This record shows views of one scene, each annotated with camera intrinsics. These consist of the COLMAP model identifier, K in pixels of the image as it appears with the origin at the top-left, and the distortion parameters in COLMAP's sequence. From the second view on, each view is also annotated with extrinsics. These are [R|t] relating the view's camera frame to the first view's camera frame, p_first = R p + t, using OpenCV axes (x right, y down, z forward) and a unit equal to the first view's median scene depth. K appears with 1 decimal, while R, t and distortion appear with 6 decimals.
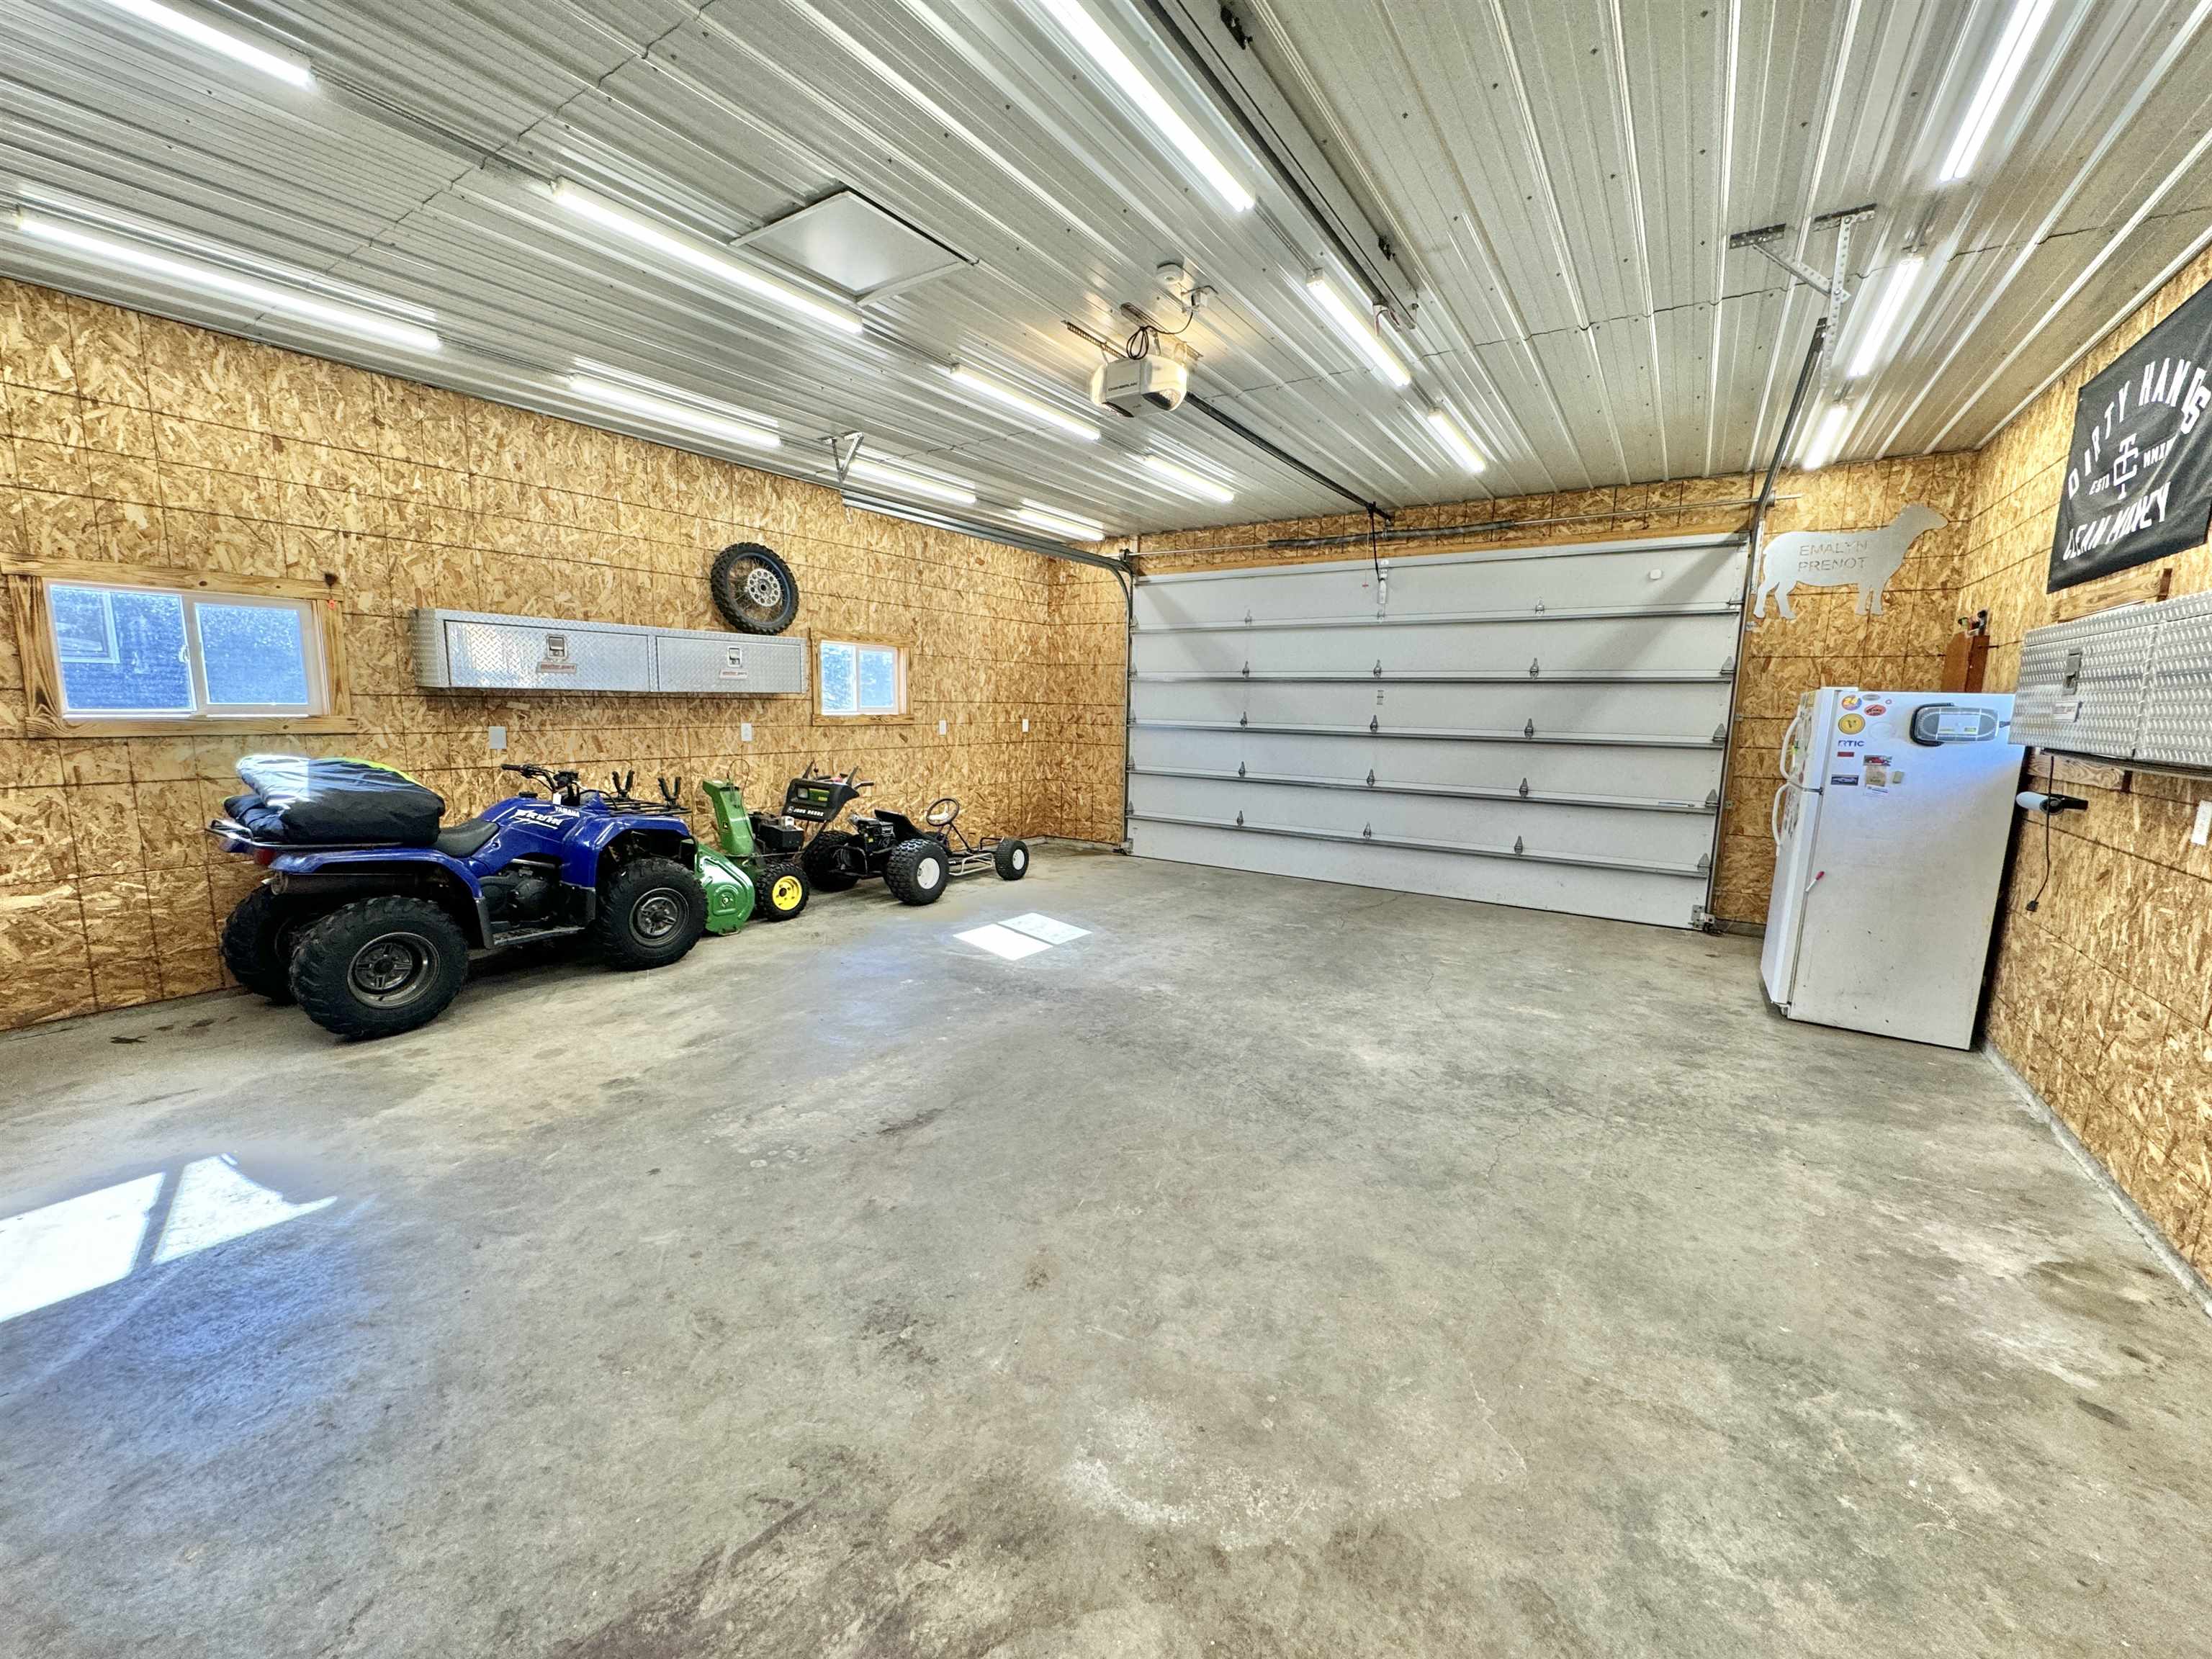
lens RADIAL K [[878.2, 0, 1106.0], [0, 878.2, 829.5], [0, 0, 1]] dist [-0.001548, 0.000668]
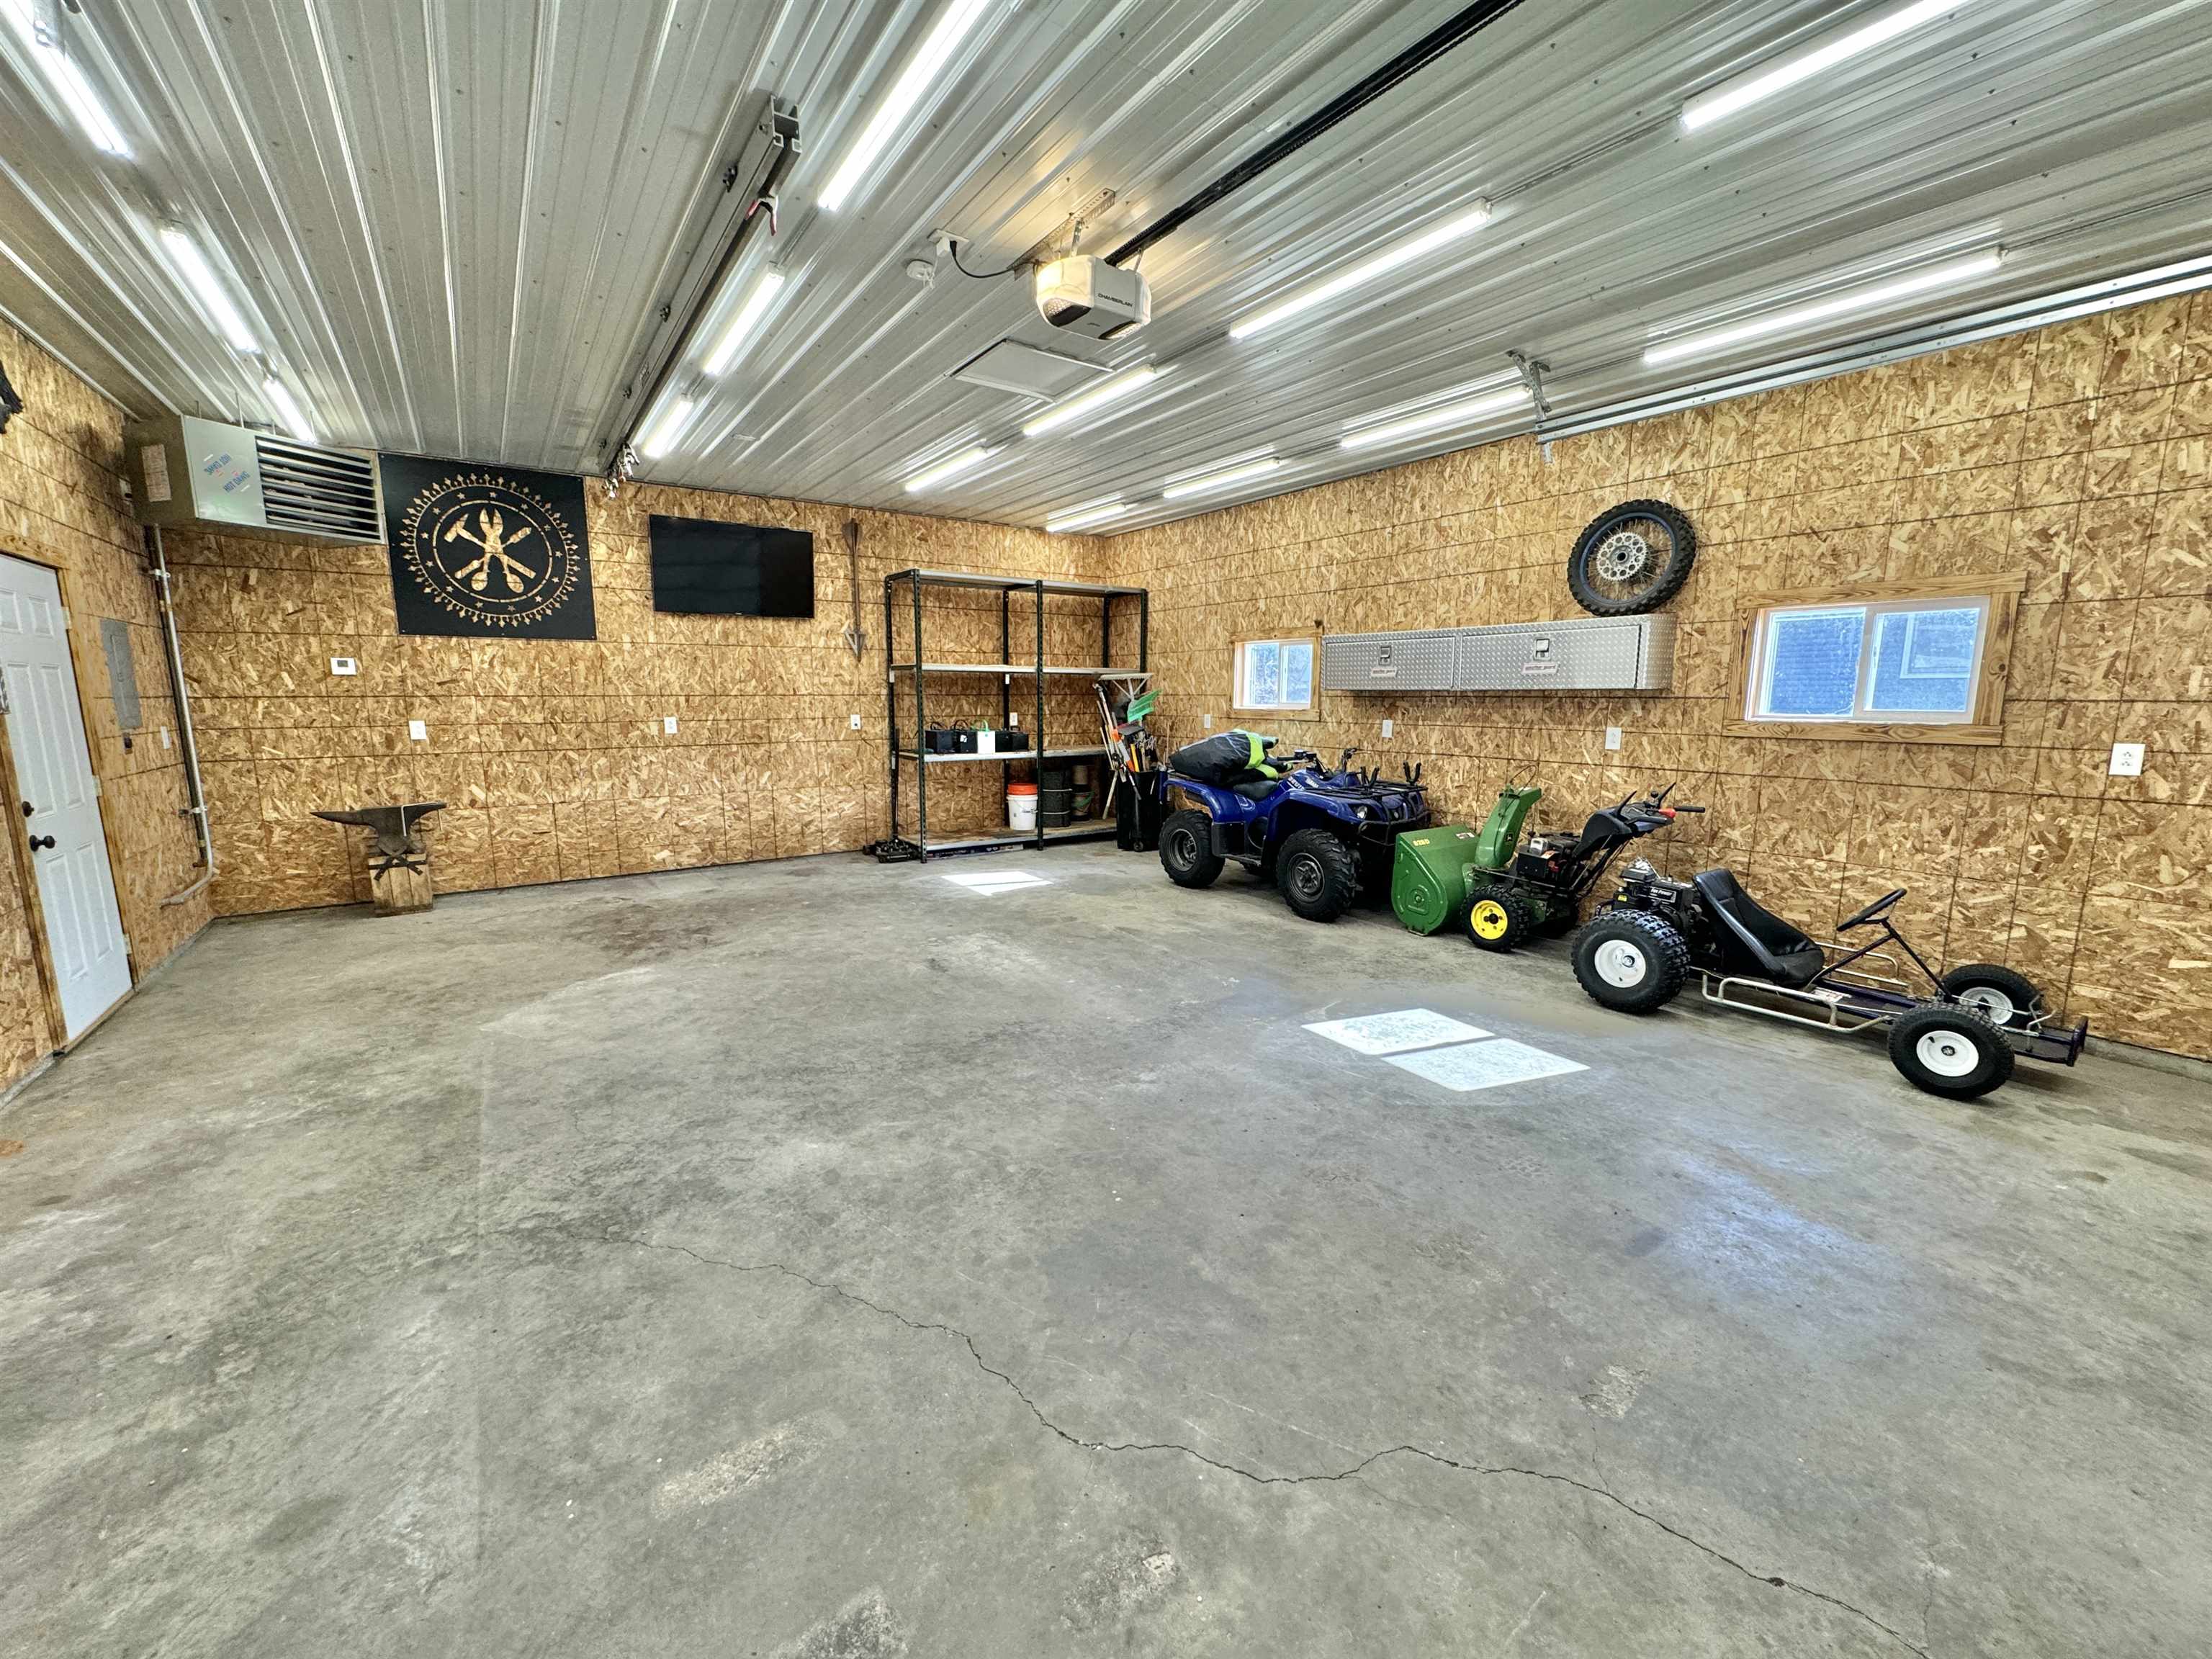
lens RADIAL K [[878.2, 0, 1106.0], [0, 878.2, 829.5], [0, 0, 1]] dist [-0.001548, 0.000668]
pose [[-0.361869, 0.123000, -0.924079, 0.783443], [-0.146087, 0.971528, 0.186523, -0.167428], [0.920712, 0.202493, -0.333597, 1.280631]]
